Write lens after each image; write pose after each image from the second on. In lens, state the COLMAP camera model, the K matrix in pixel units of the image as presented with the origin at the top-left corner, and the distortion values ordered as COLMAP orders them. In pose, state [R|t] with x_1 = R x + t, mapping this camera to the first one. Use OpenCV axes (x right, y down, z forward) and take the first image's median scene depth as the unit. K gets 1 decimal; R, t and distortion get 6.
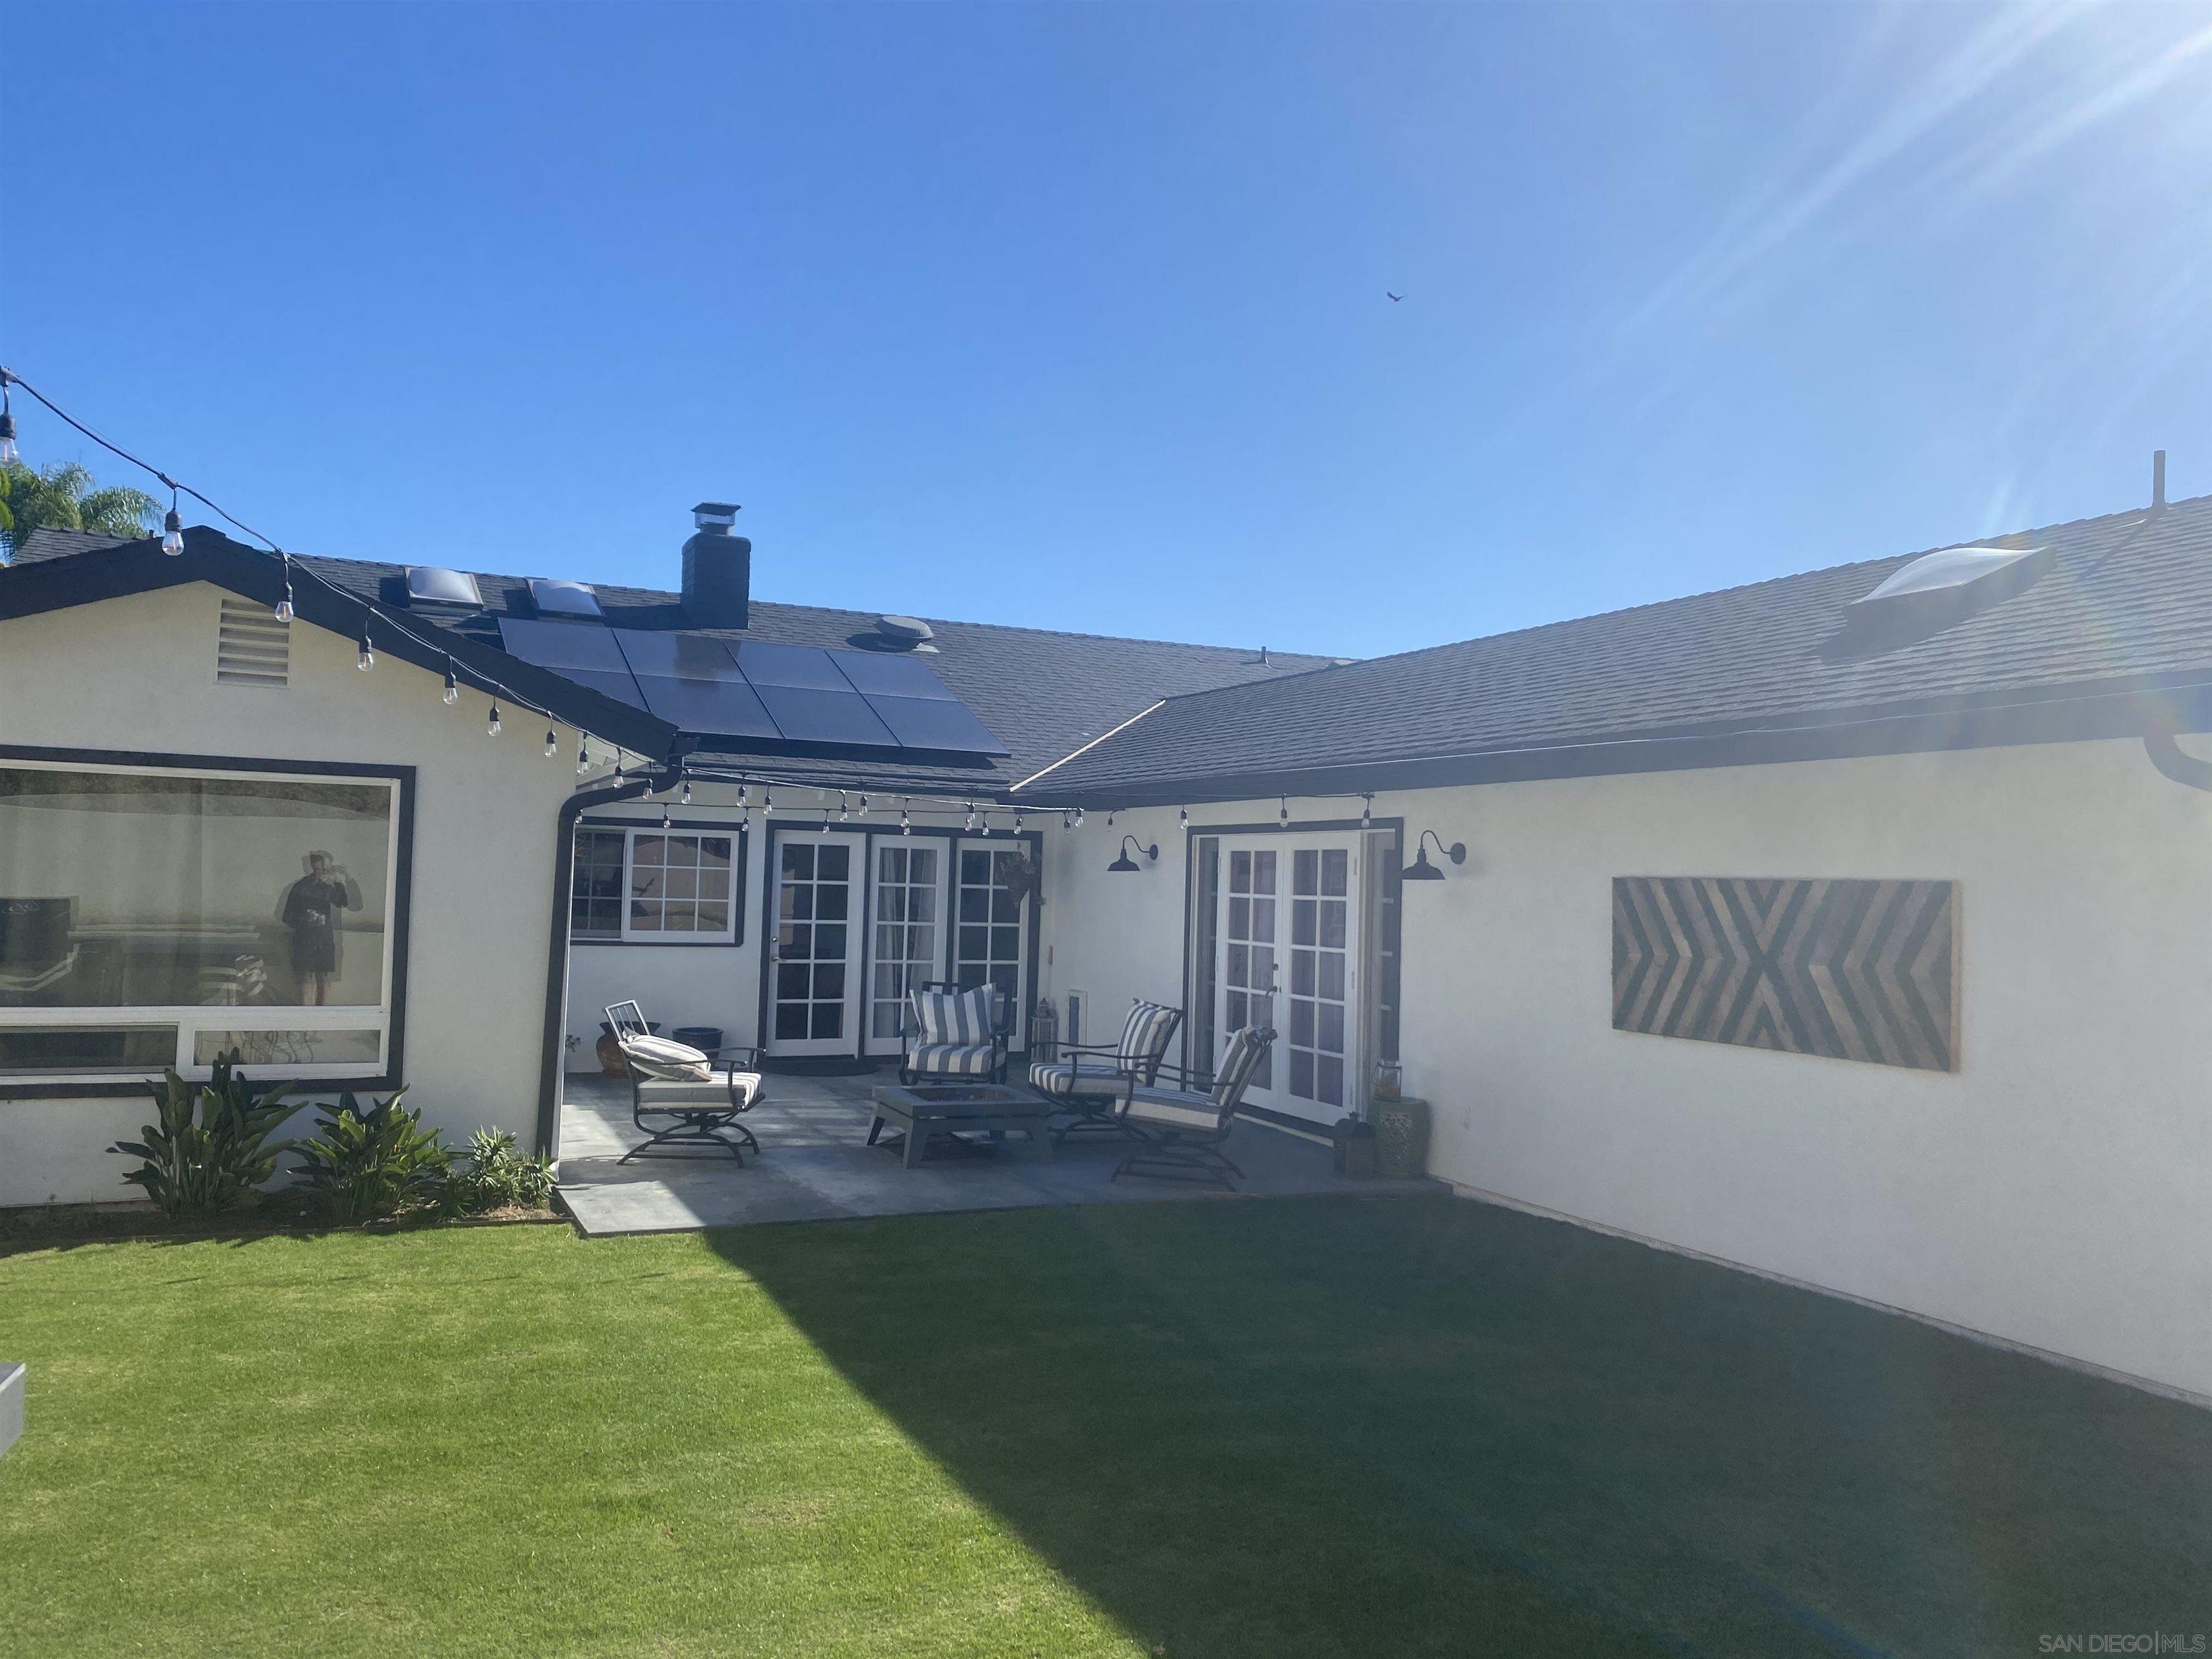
lens RADIAL K [[1653.3, 0, 1106.0], [0, 1653.3, 829.5], [0, 0, 1]] dist [-0.043200, -0.000509]
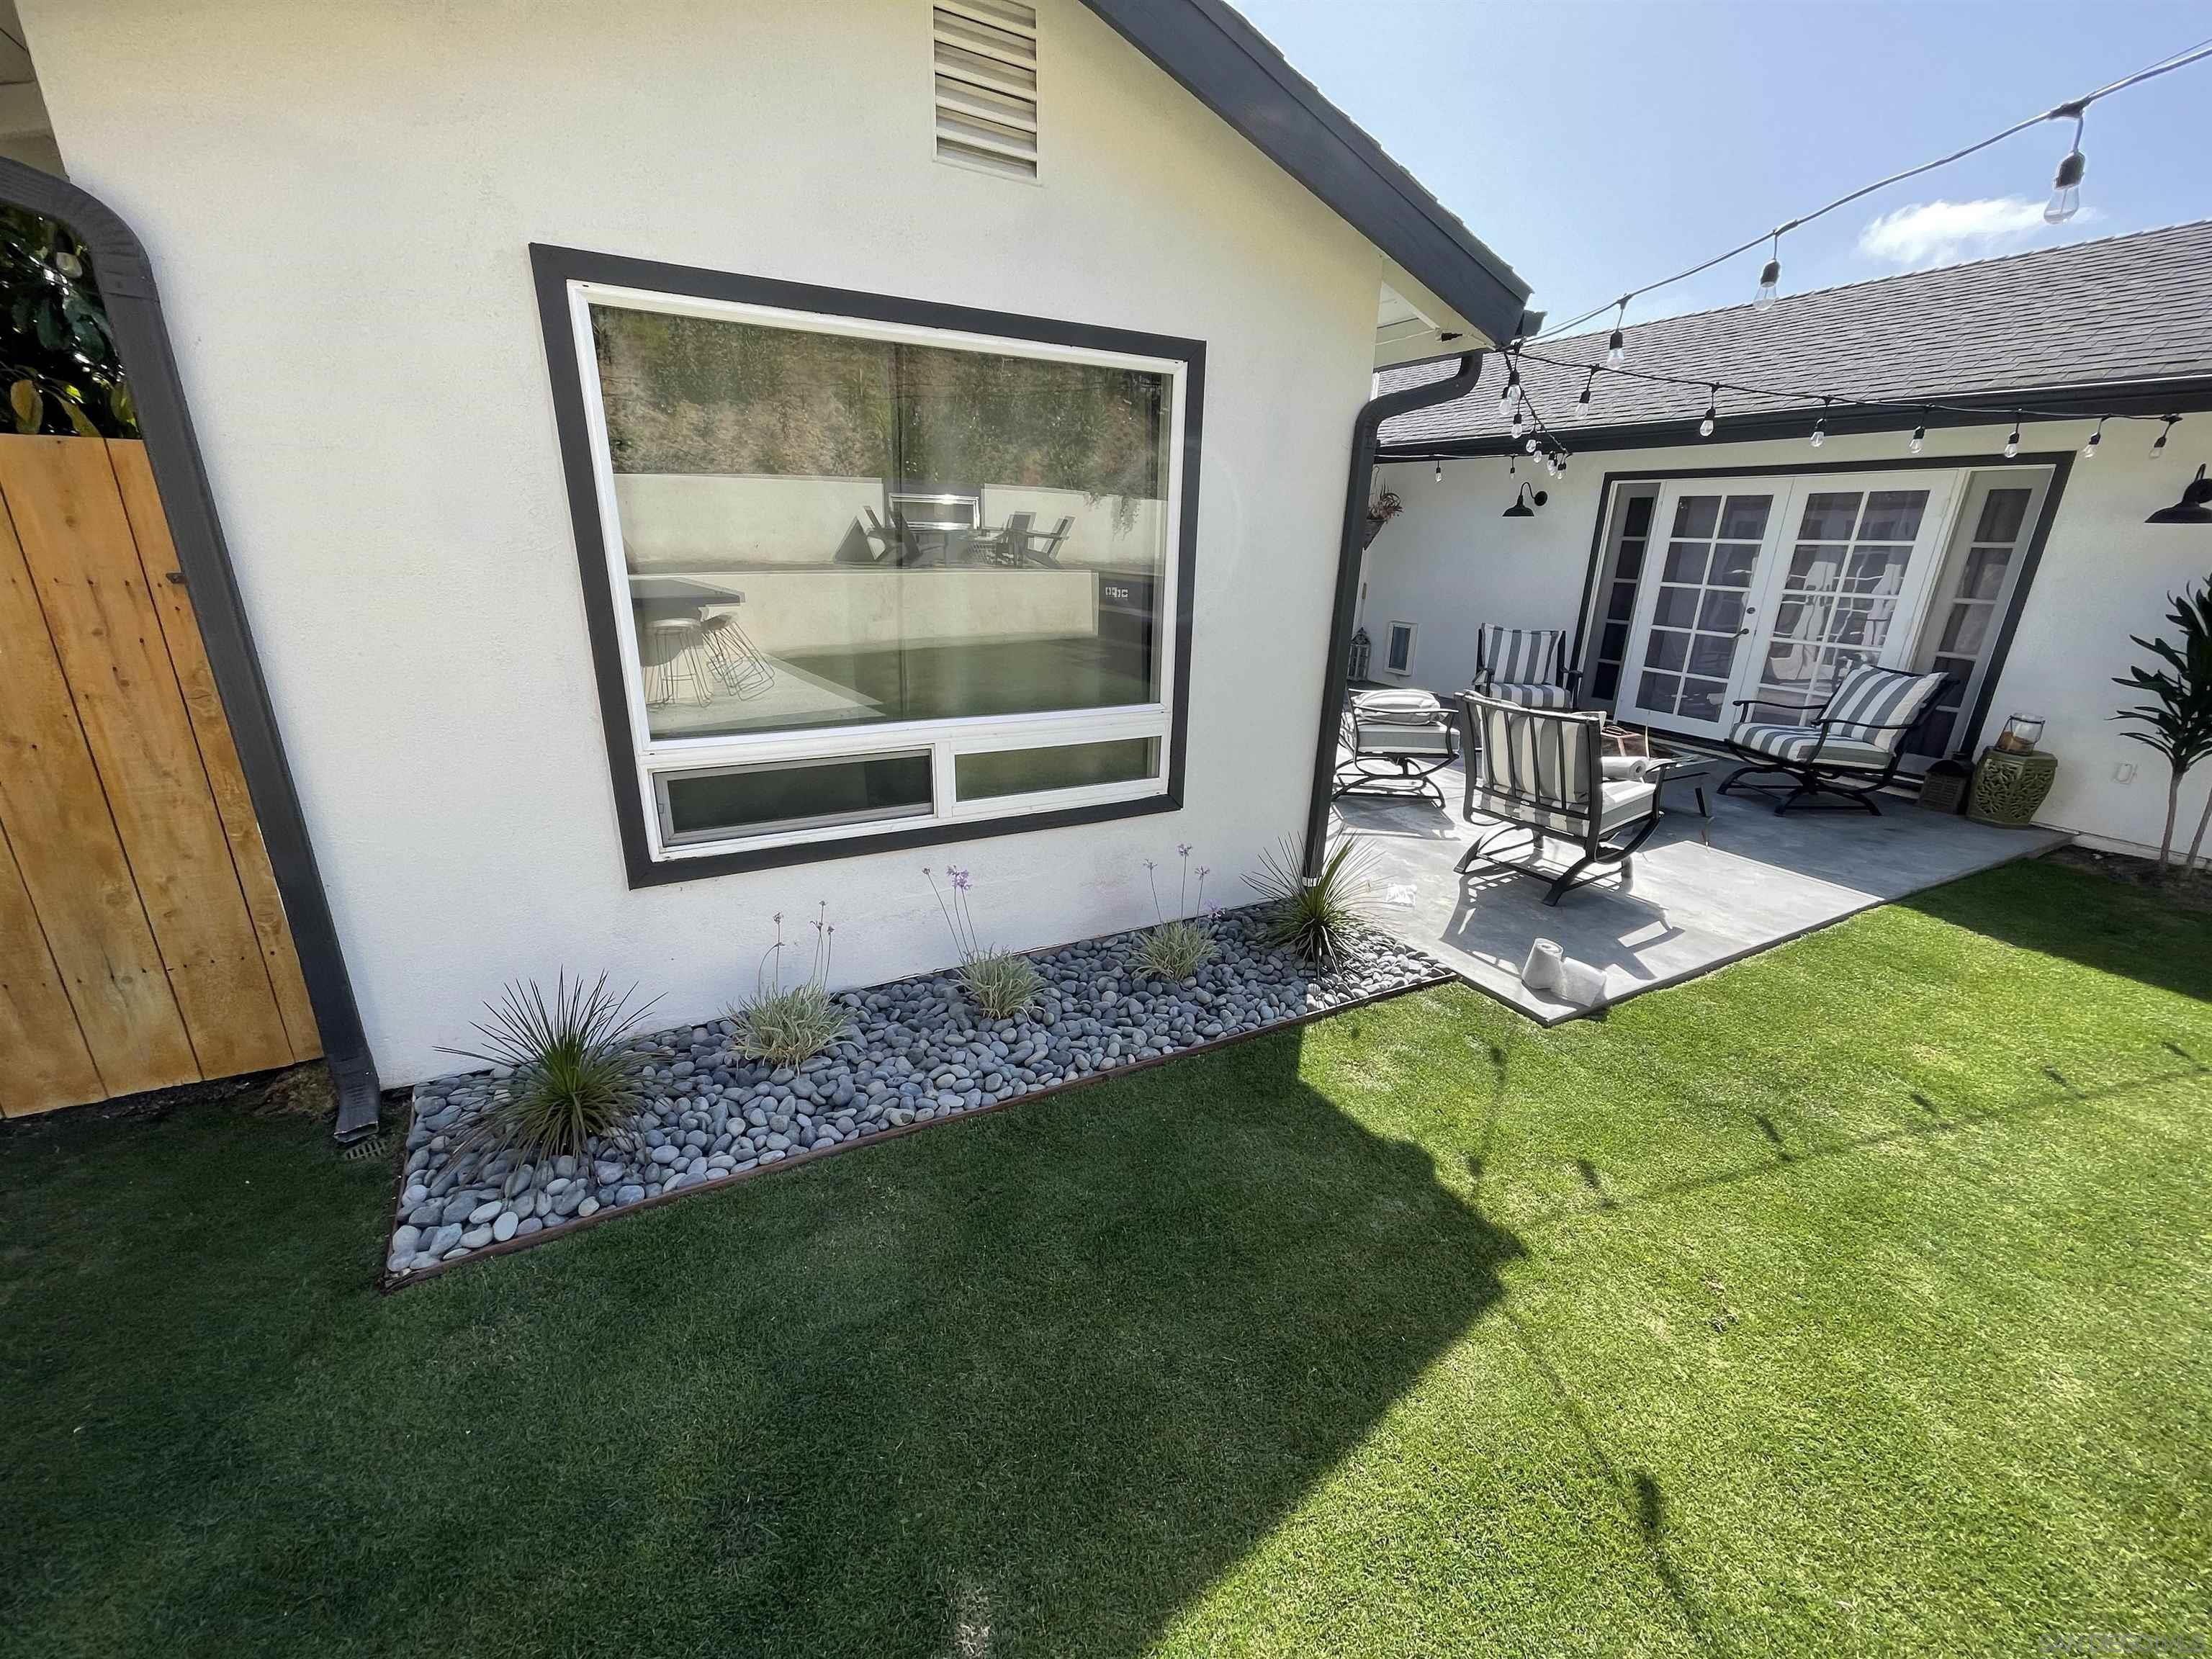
lens RADIAL K [[946.2, 0, 1106.0], [0, 946.2, 829.5], [0, 0, 1]] dist [0.000487, 0.000331]
pose [[0.996537, -0.026552, 0.078793, -0.357938], [-0.001077, 0.943436, 0.331552, 0.015006], [-0.083139, -0.330489, 0.940141, 0.417517]]
